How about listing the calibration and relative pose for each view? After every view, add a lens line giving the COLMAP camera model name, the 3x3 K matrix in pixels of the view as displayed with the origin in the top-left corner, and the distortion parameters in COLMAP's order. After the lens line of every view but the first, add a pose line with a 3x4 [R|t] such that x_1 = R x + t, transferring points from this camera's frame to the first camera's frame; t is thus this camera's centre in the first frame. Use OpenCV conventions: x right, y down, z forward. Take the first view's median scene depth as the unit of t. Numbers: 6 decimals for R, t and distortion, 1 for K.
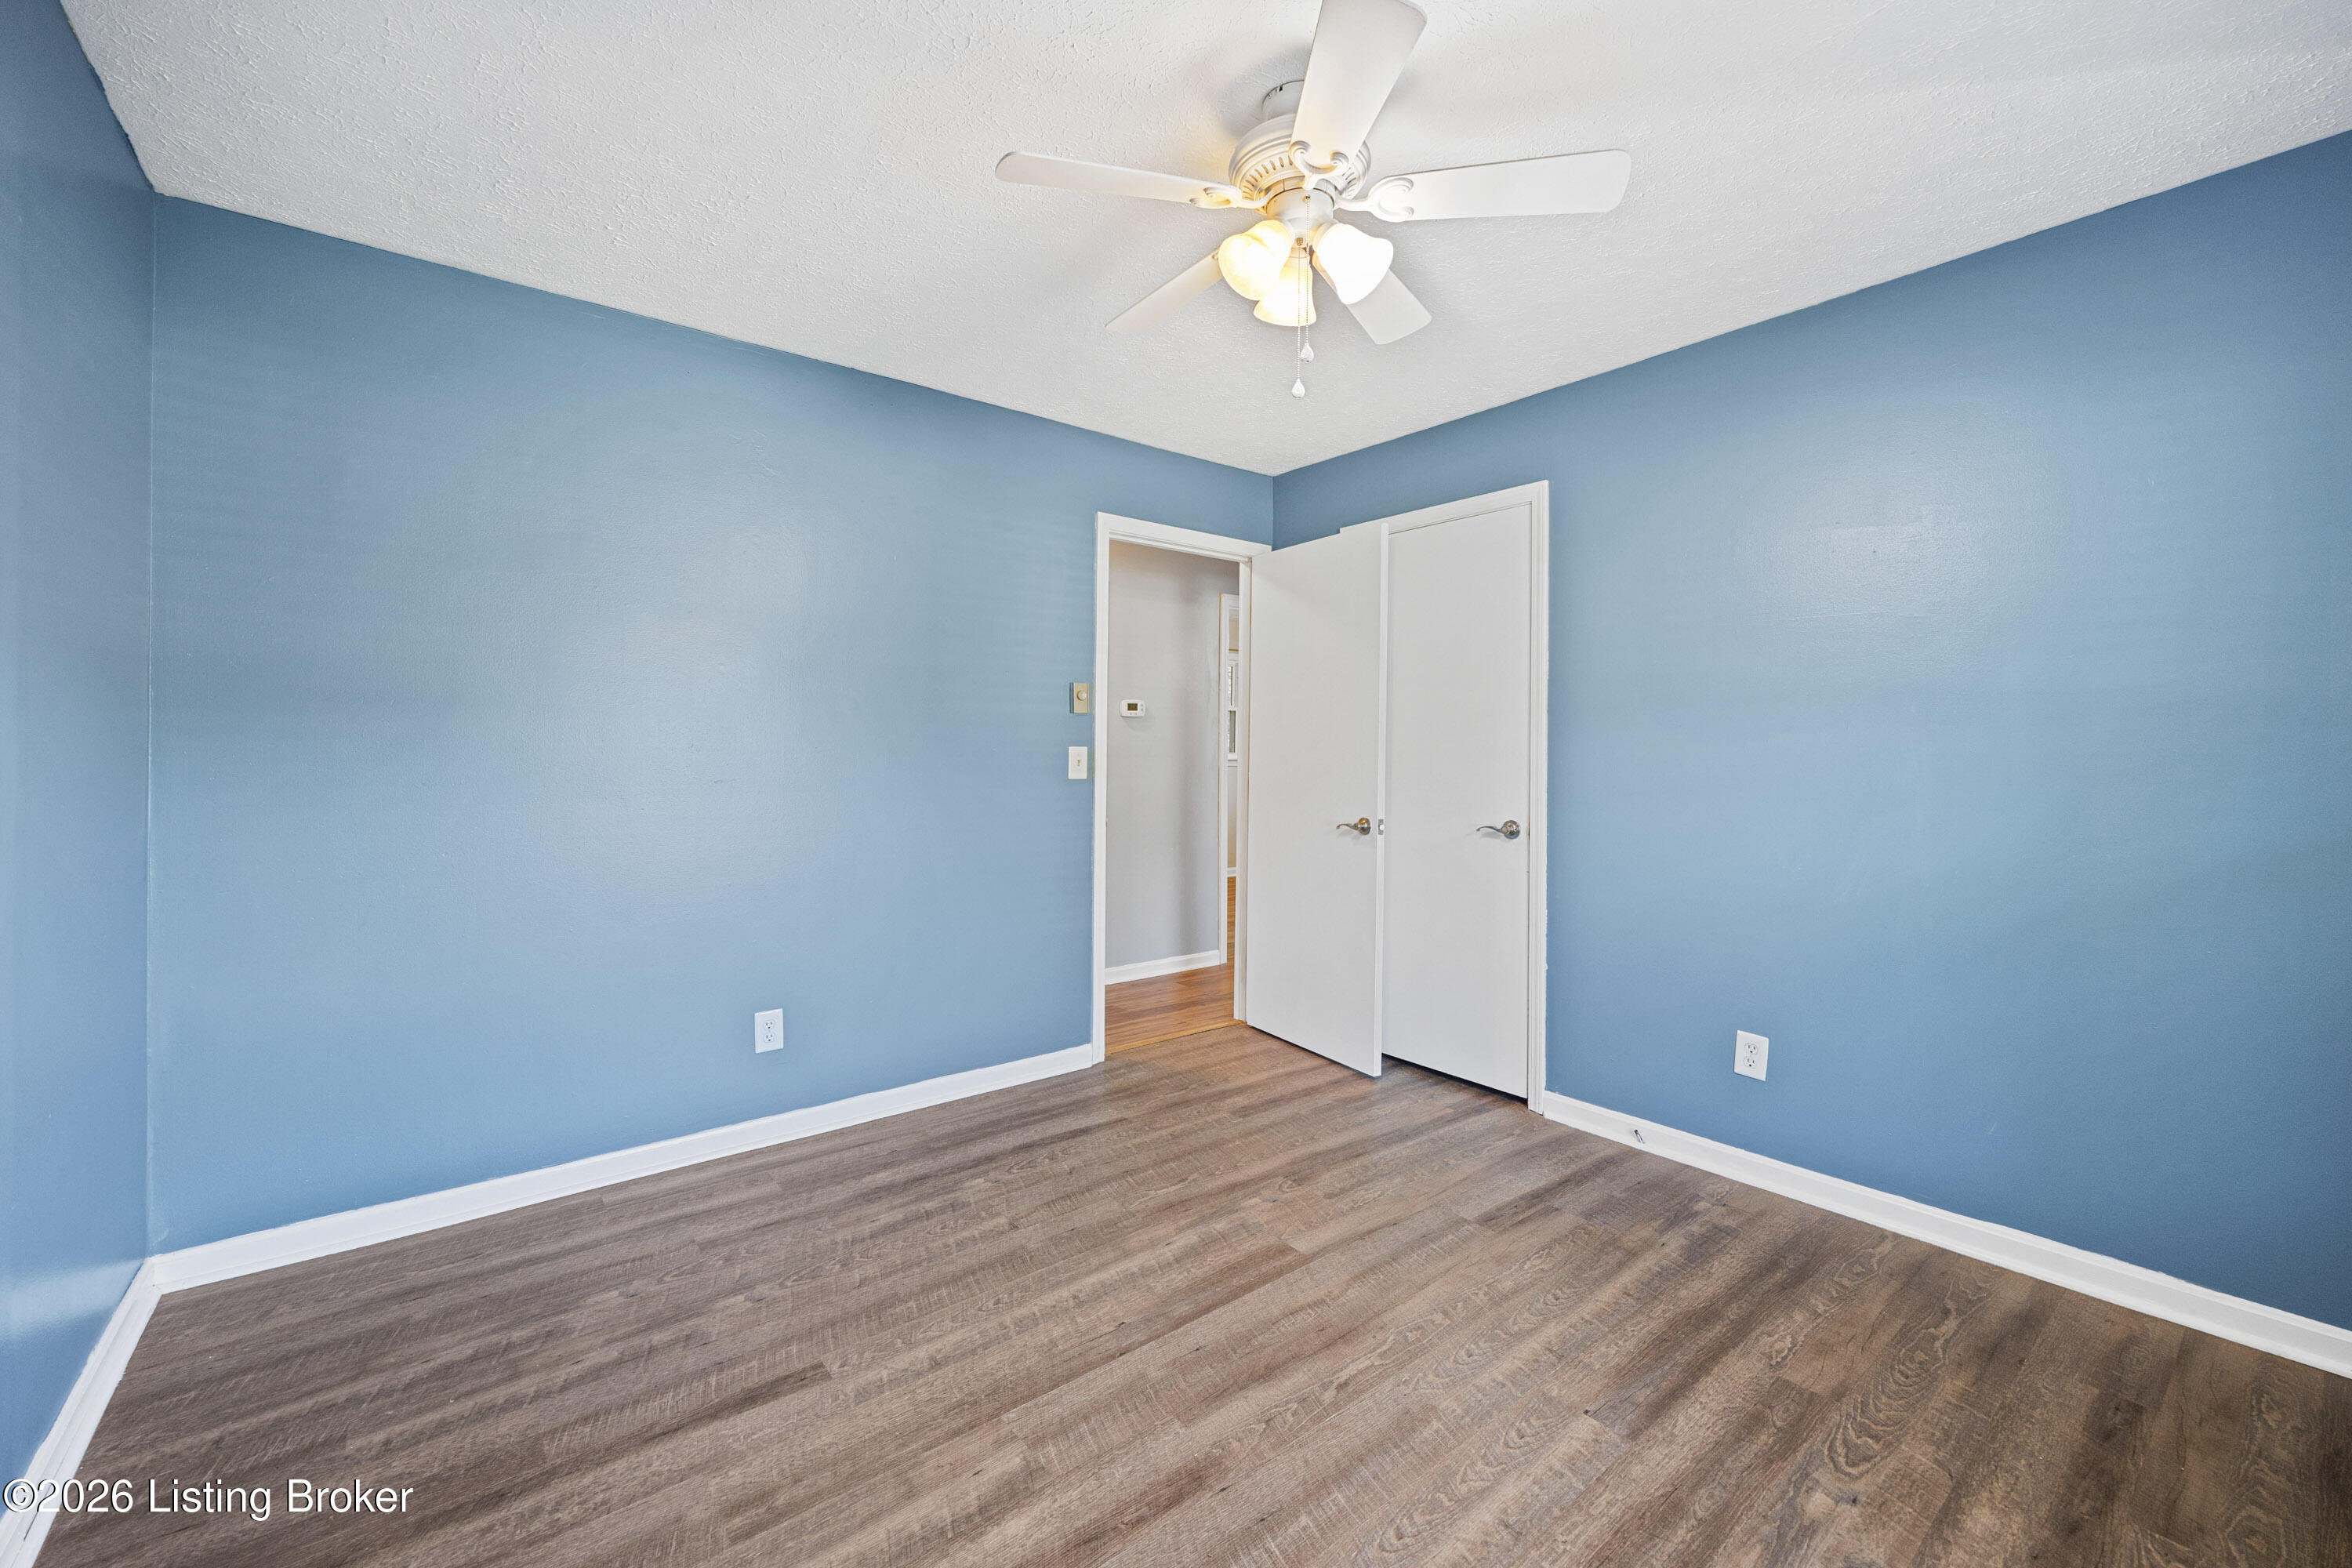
lens RADIAL K [[901.1, 0, 1174.8], [0, 901.1, 762.7], [0, 0, 1]] dist [-0.003018, 0.000217]
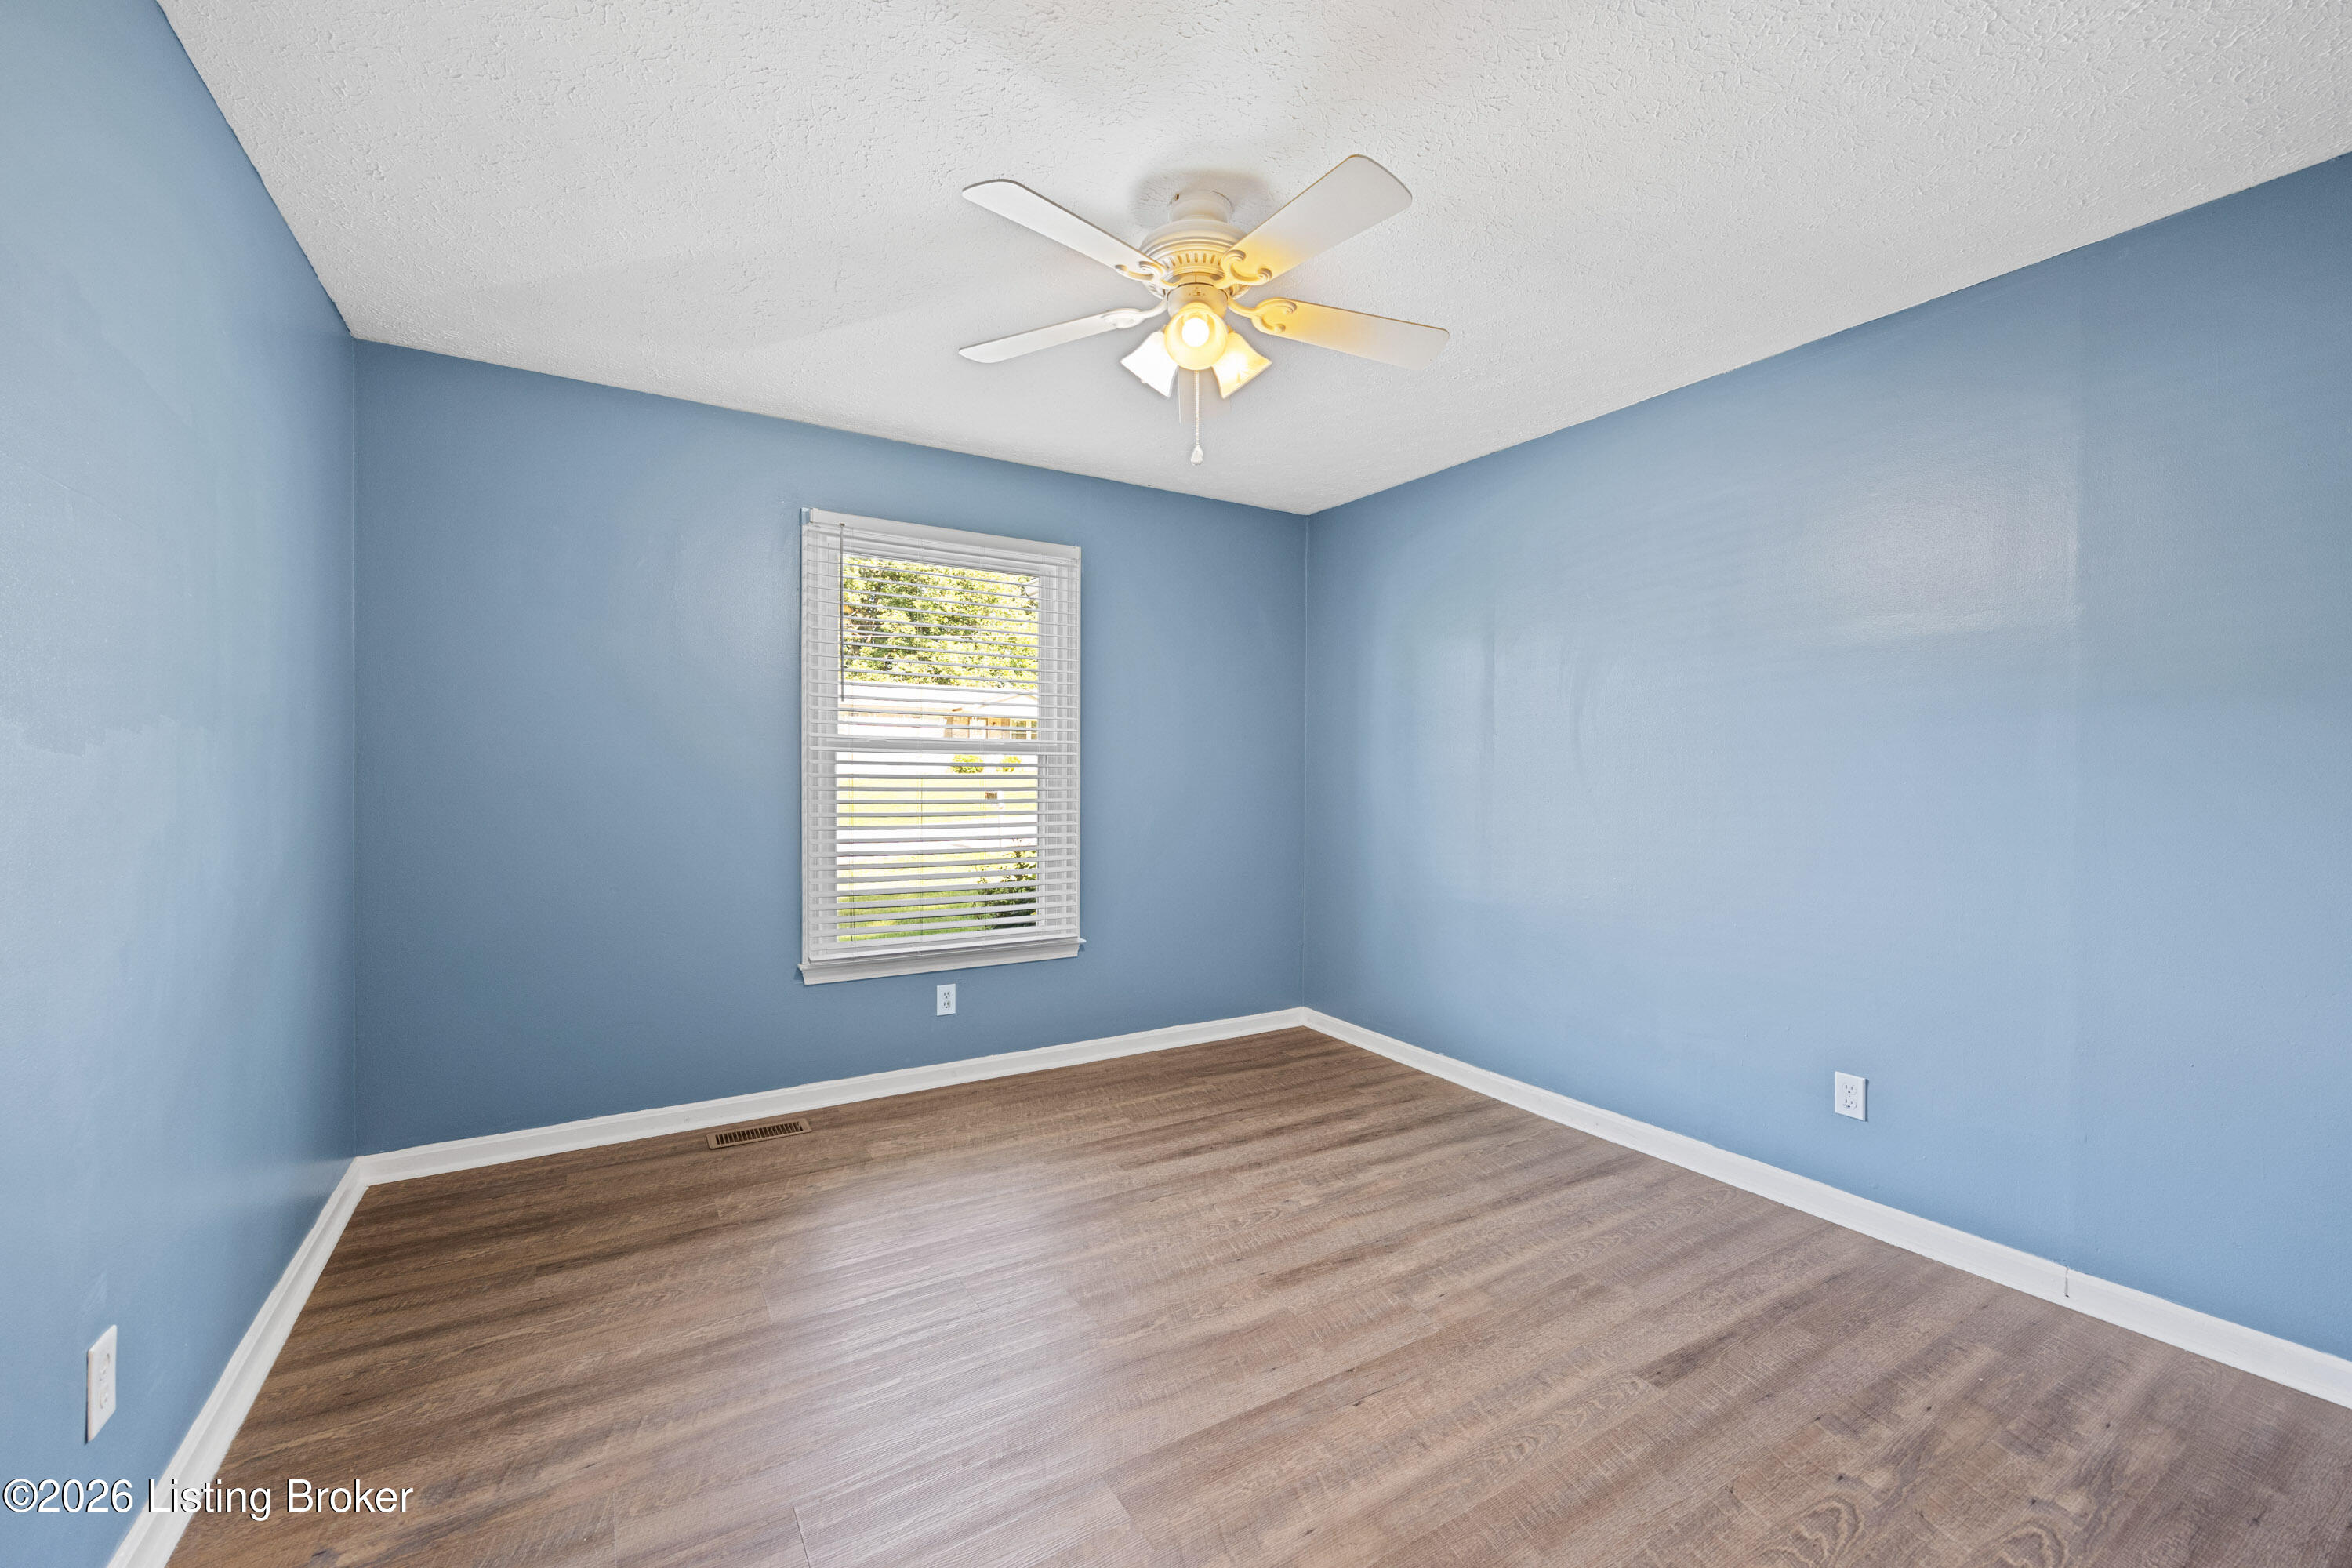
lens RADIAL K [[901.1, 0, 1163.6], [0, 901.1, 782.0], [0, 0, 1]] dist [-0.003018, 0.000217]
pose [[-0.990445, -0.010106, 0.137534, 0.016380], [-0.006578, 0.999638, 0.026084, -0.018924], [-0.137748, 0.024930, -0.990153, 2.062413]]
